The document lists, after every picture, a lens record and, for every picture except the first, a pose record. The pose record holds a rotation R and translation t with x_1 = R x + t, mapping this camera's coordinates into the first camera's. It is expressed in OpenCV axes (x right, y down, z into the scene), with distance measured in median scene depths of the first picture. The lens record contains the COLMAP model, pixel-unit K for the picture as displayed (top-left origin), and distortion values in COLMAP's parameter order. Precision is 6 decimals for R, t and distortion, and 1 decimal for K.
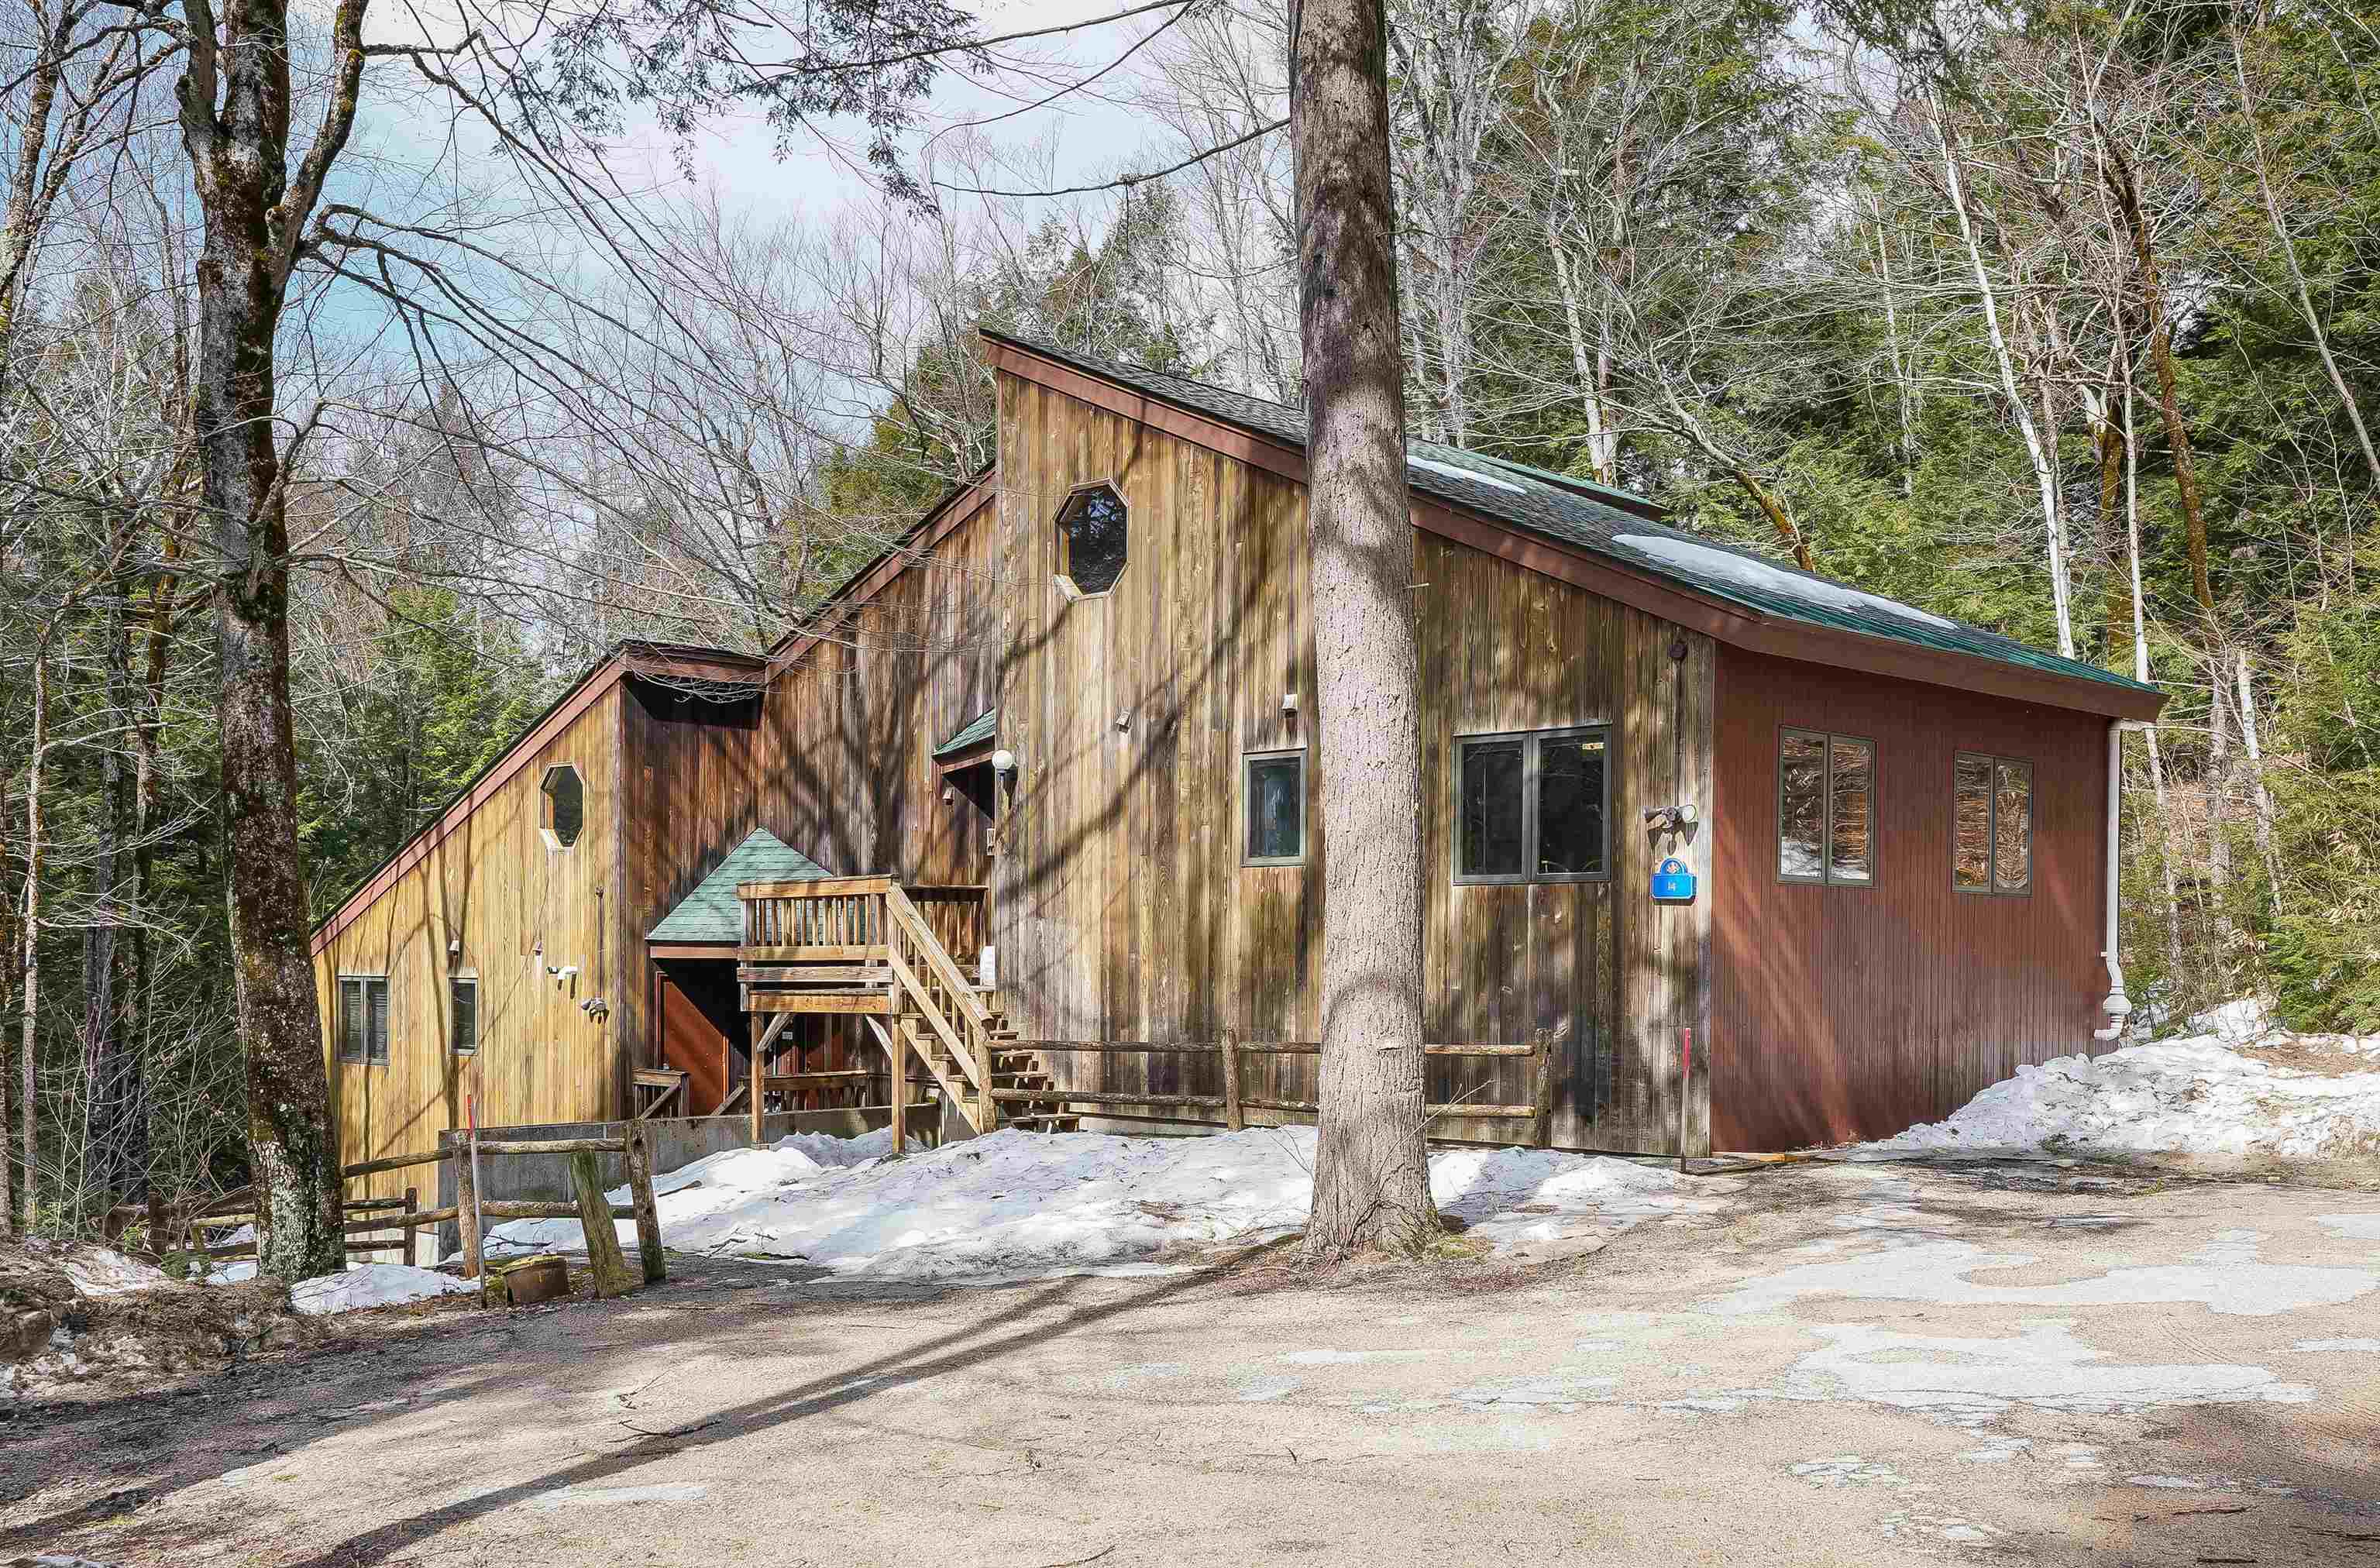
lens RADIAL K [[2398.6, 0, 1193.1], [0, 2398.6, 769.0], [0, 0, 1]] dist [0.047965, 0.000000]
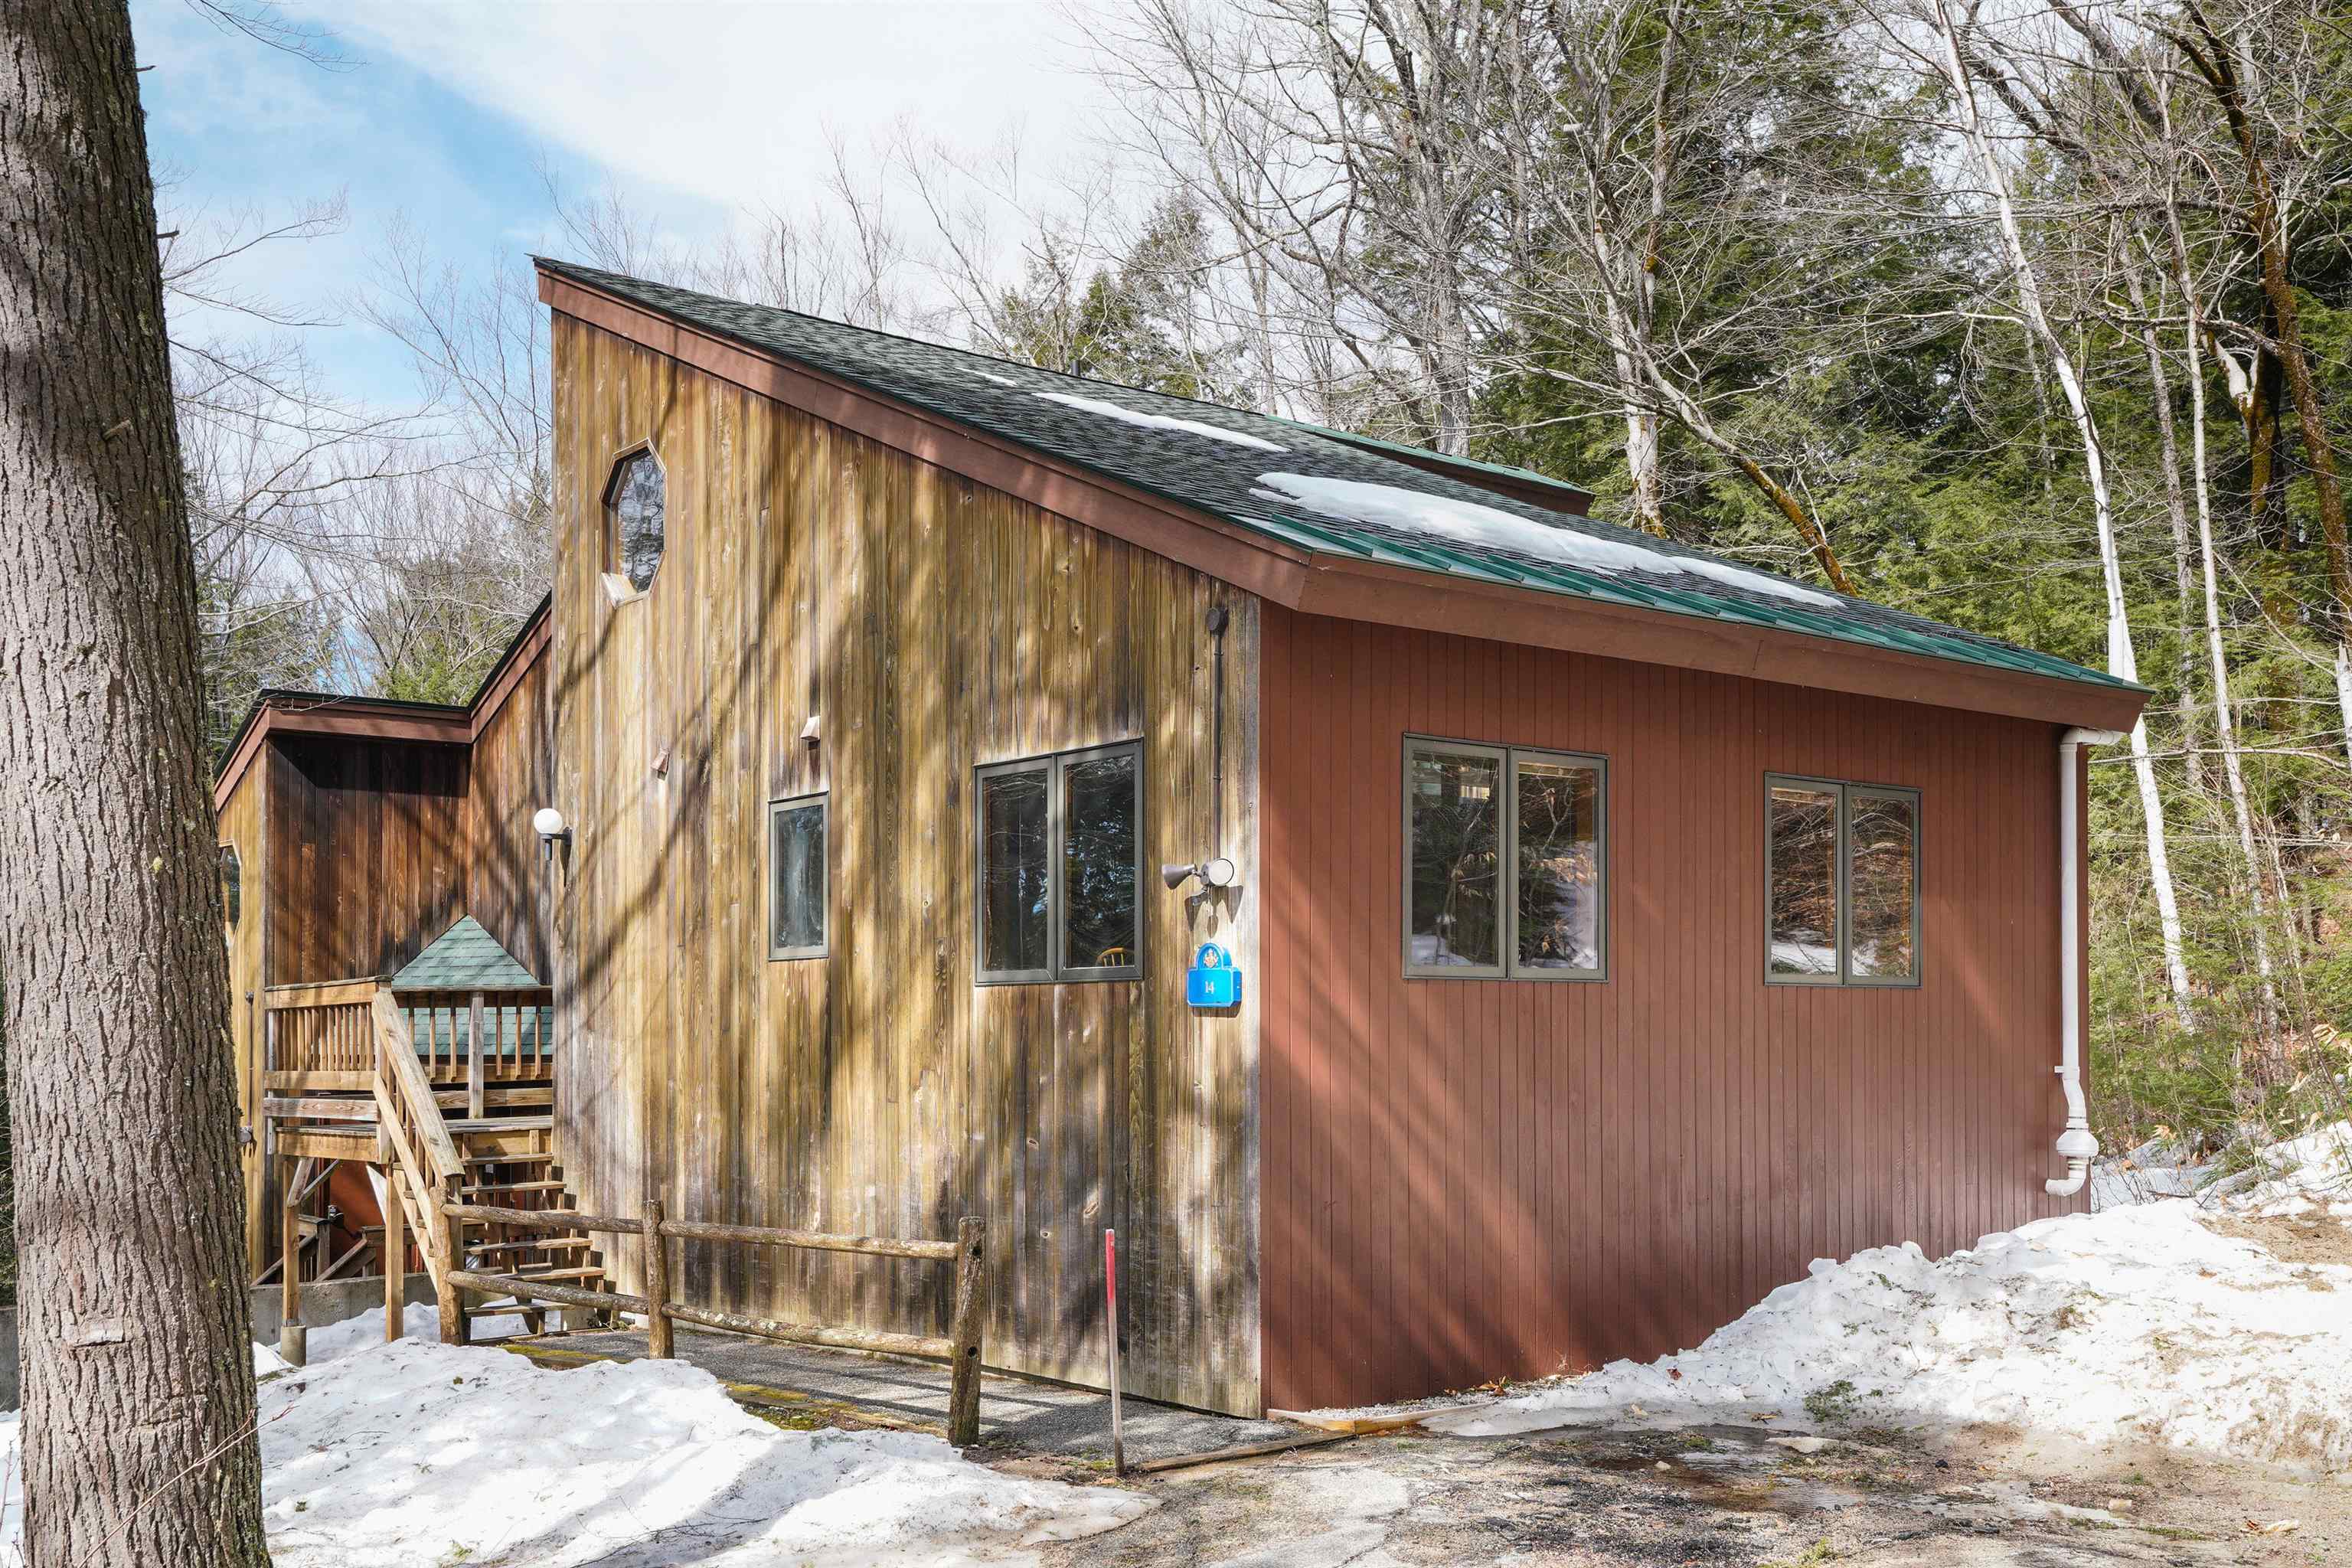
lens RADIAL K [[2325.3, 0, 1173.4], [0, 2325.3, 801.8], [0, 0, 1]] dist [0.049273, 0.000000]
pose [[0.991515, -0.022293, -0.128063, 0.226588], [0.019631, 0.999565, -0.022010, 0.011008], [0.128498, 0.019309, 0.991522, 0.322676]]
